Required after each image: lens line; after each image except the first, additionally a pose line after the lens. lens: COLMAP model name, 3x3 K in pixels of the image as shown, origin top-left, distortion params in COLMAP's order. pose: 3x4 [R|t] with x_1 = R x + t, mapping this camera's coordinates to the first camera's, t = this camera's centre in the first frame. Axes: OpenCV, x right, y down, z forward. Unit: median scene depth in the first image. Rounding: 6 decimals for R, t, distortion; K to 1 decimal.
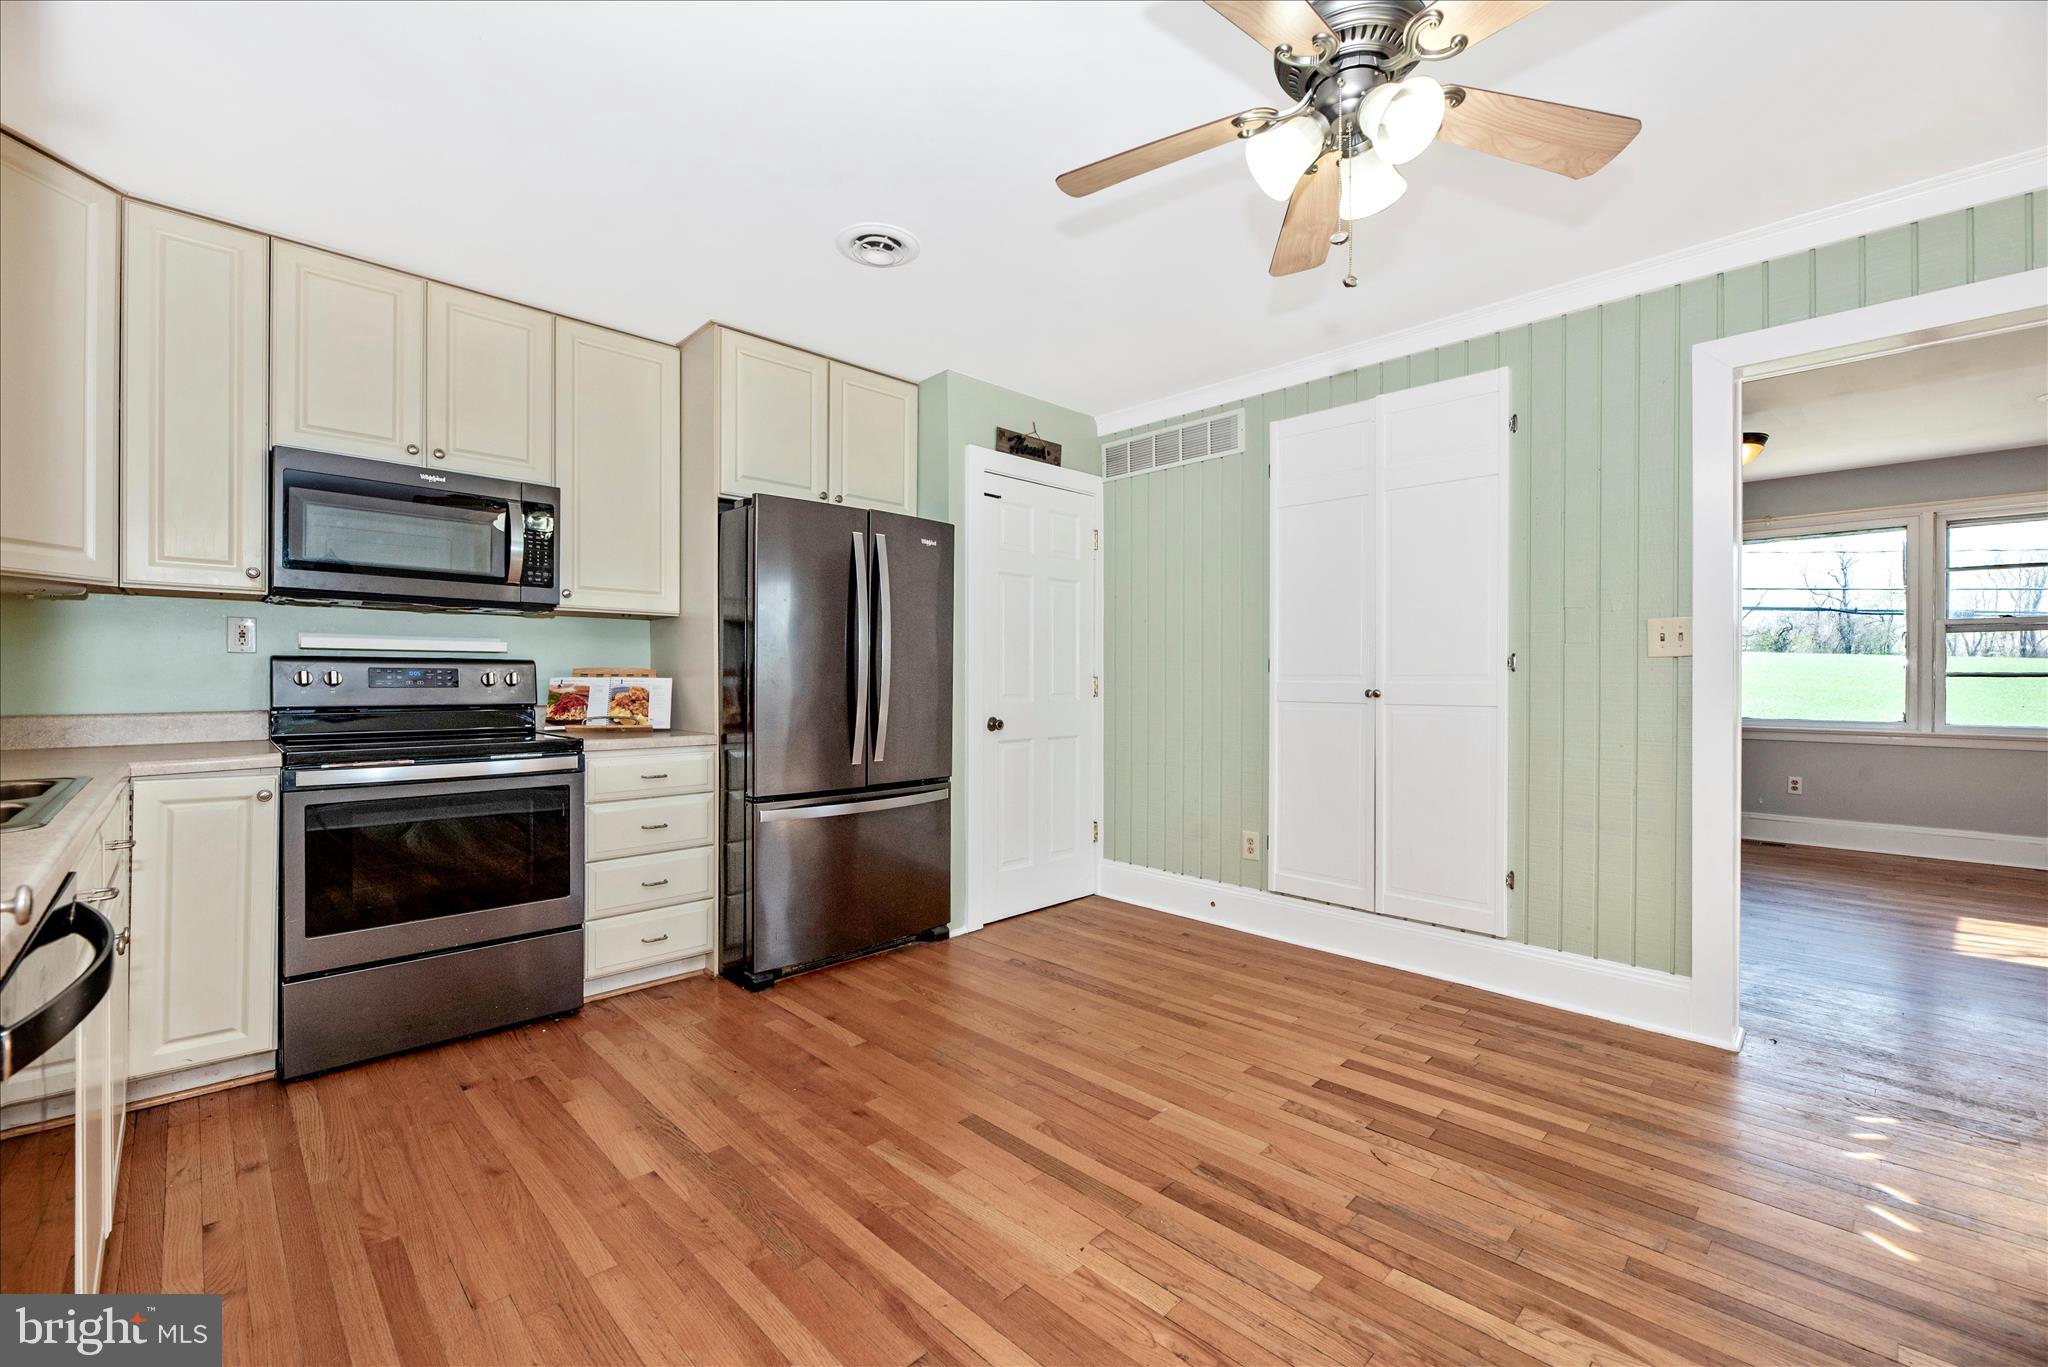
lens RADIAL K [[844.4, 0, 1009.7], [0, 844.4, 676.3], [0, 0, 1]] dist [-0.000097, -0.000860]
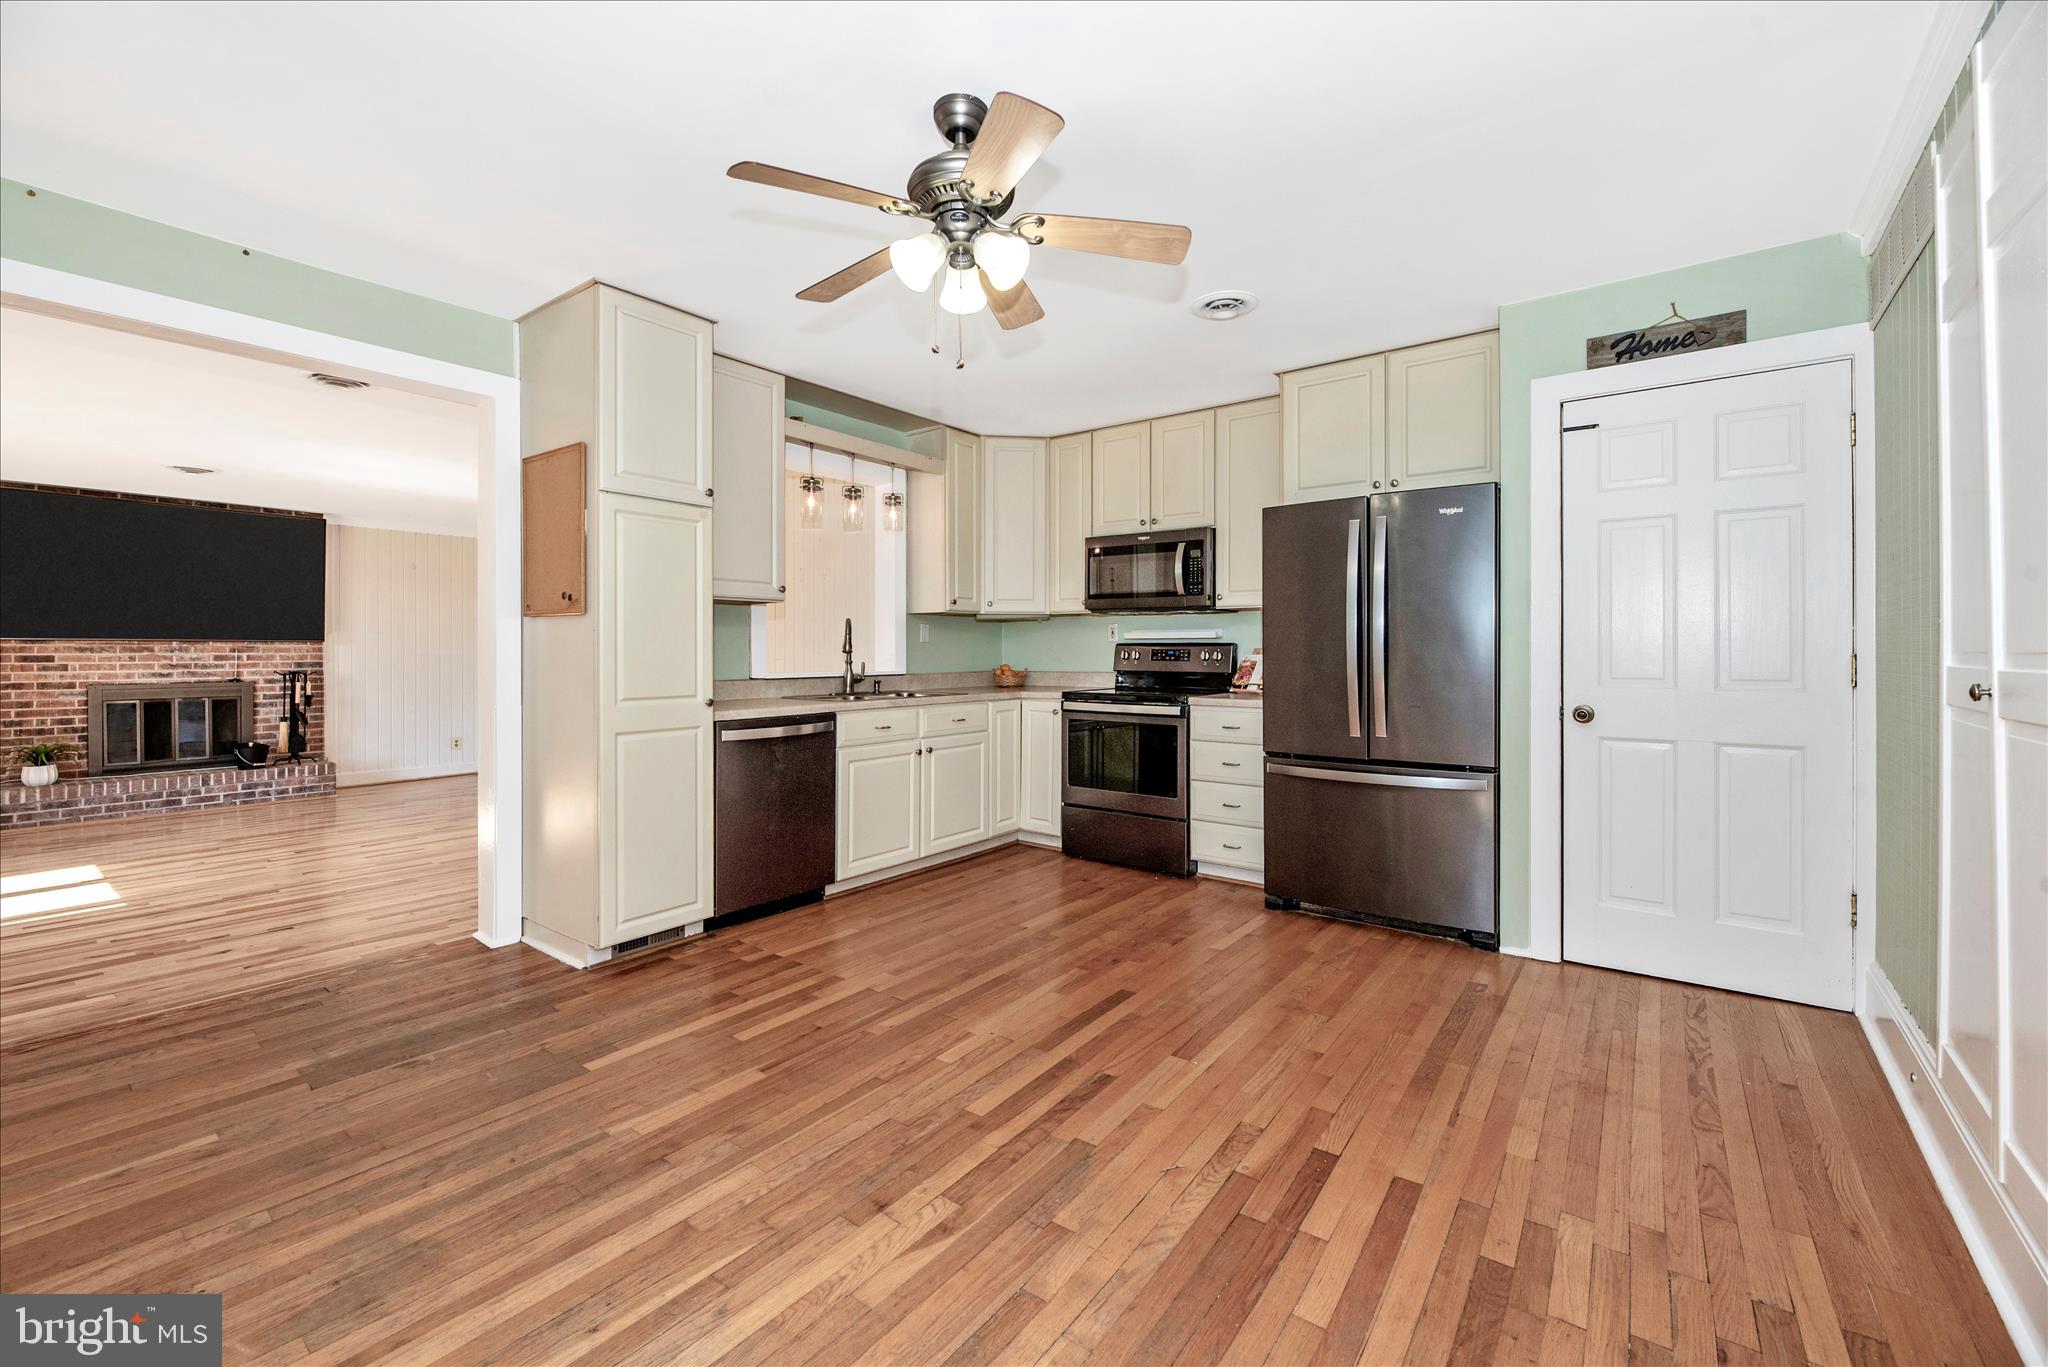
lens RADIAL K [[826.1, 0, 1012.3], [0, 826.1, 660.0], [0, 0, 1]] dist [0.000462, -0.001975]
pose [[0.153862, 0.009178, -0.988050, 0.872709], [0.005453, 0.999934, 0.010137, -0.007363], [0.988077, -0.006947, 0.153802, 0.452316]]
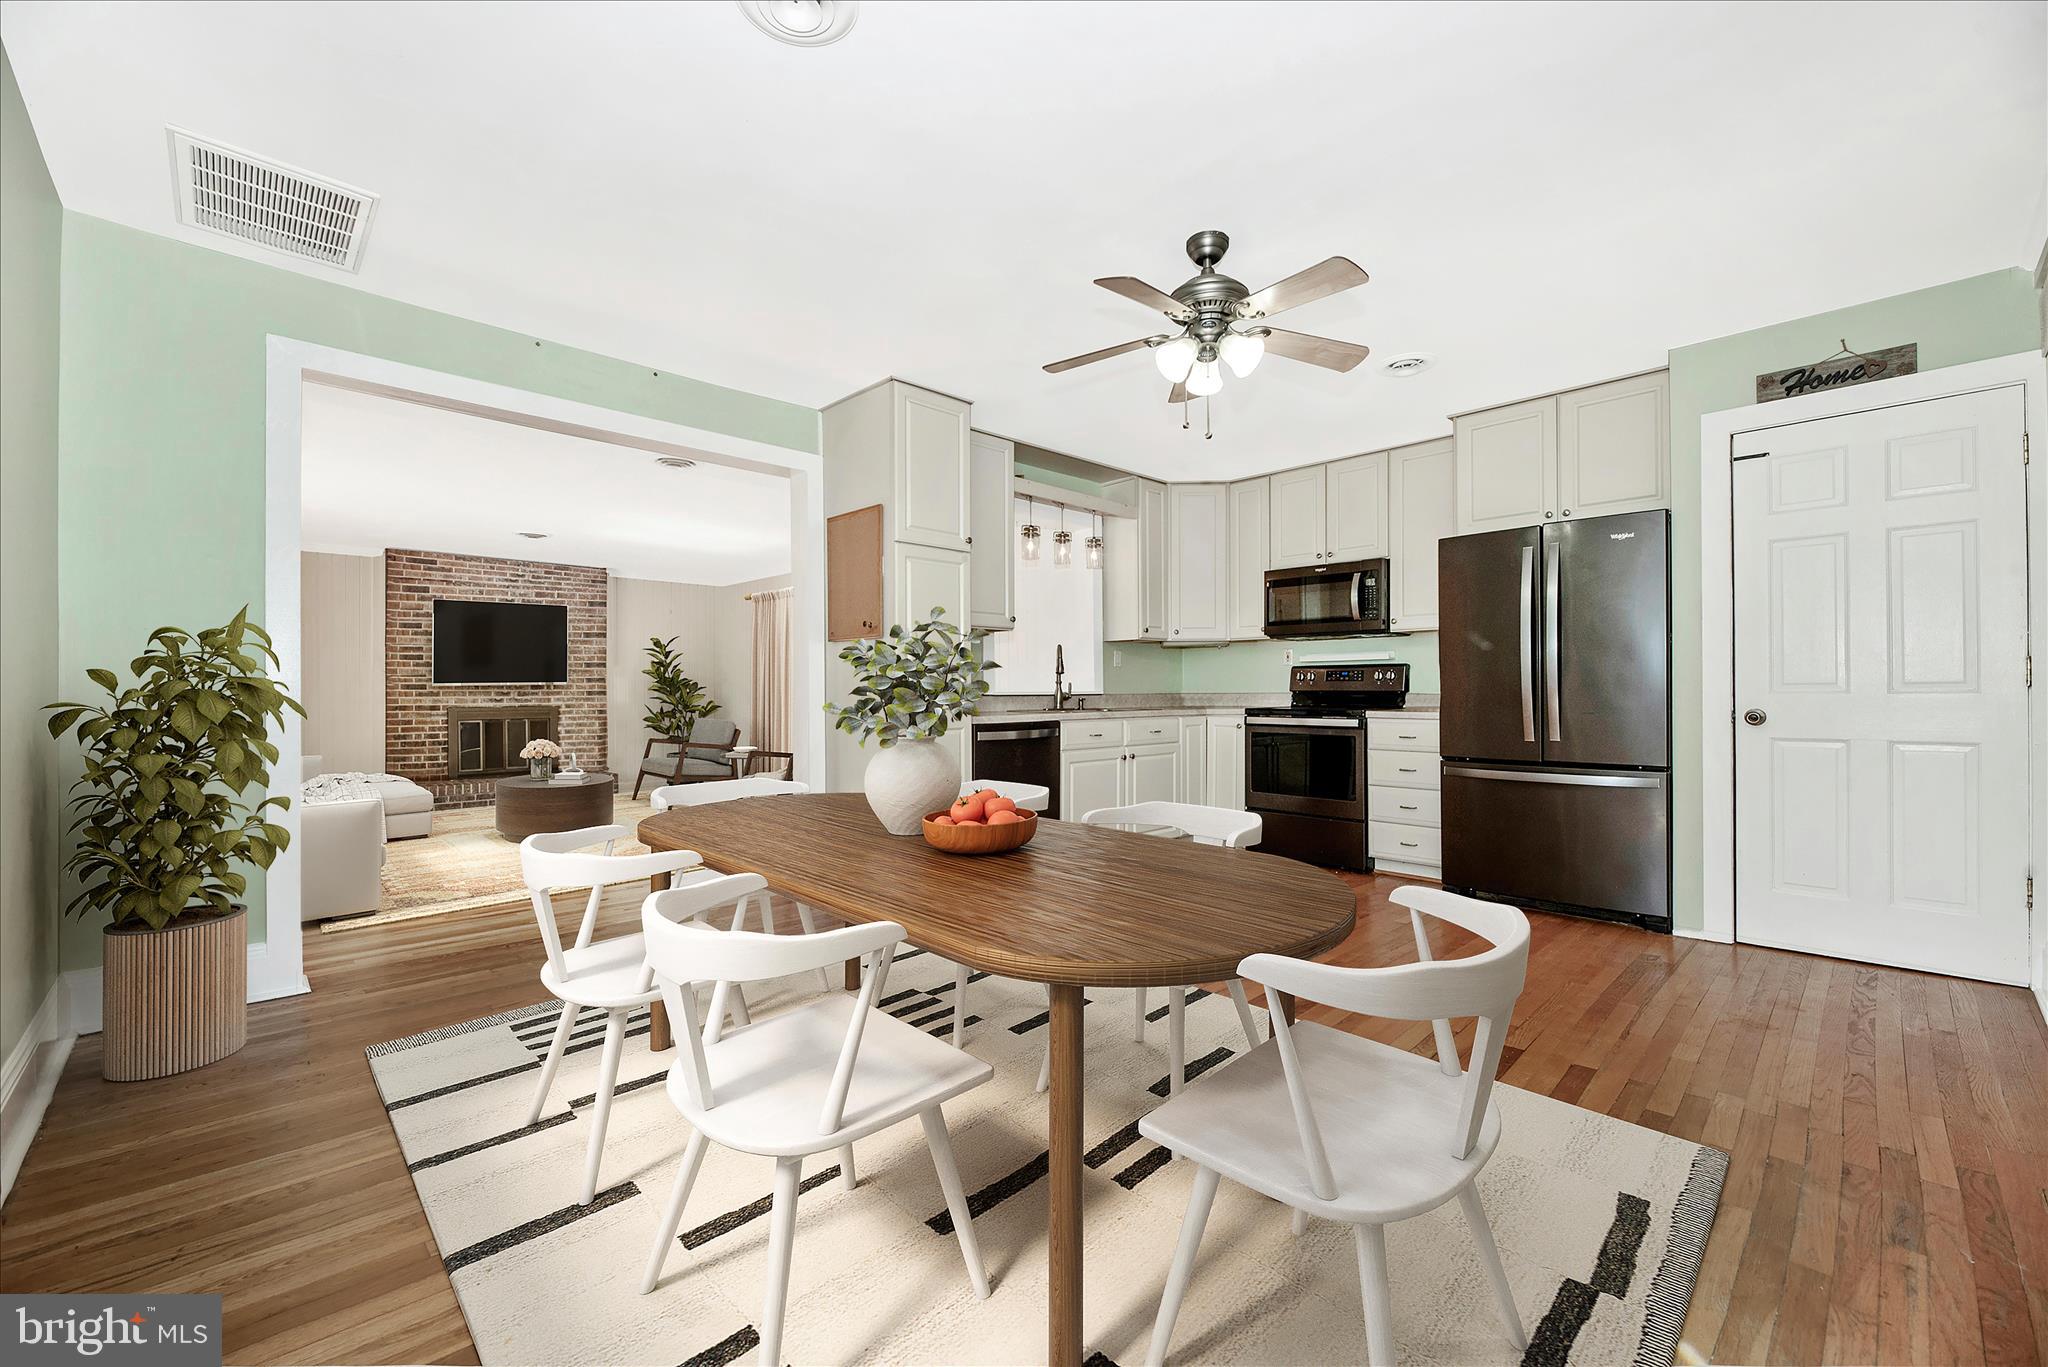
lens RADIAL K [[809.0, 0, 1026.5], [0, 809.0, 696.5], [0, 0, 1]] dist [-0.001410, -0.001839]
pose [[0.002016, 0.005756, -0.999981, 1.064621], [0.009082, 0.999942, 0.005774, 0.030221], [0.999957, -0.009094, 0.001963, 0.316681]]
